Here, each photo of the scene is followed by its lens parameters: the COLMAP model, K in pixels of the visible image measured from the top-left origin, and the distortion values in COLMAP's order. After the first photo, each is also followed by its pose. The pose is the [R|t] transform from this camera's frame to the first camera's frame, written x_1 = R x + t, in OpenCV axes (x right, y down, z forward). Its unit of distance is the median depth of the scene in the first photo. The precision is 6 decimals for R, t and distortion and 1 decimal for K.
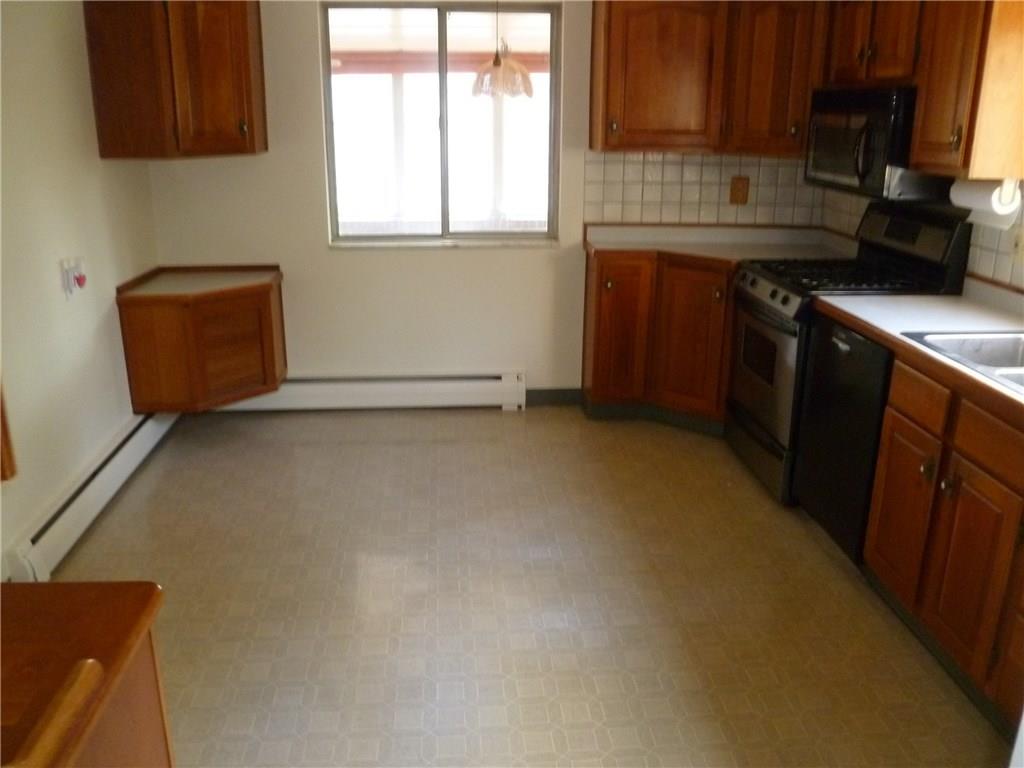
lens RADIAL K [[861.5, 0, 512.0], [0, 861.5, 384.0], [0, 0, 1]] dist [-0.083268, 0.003173]
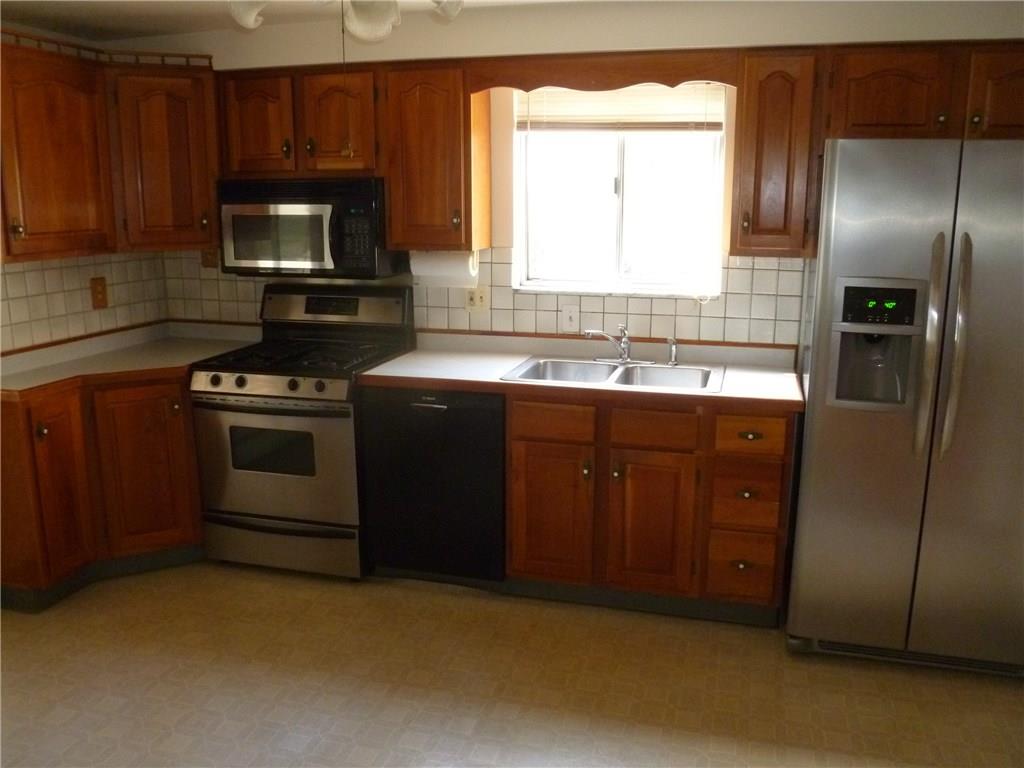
lens RADIAL K [[861.5, 0, 512.0], [0, 861.5, 384.0], [0, 0, 1]] dist [-0.083268, 0.003173]
pose [[0.341809, -0.208638, 0.916317, -0.421041], [0.287092, 0.951614, 0.109583, -0.117886], [-0.894844, 0.225610, 0.385168, 0.324667]]
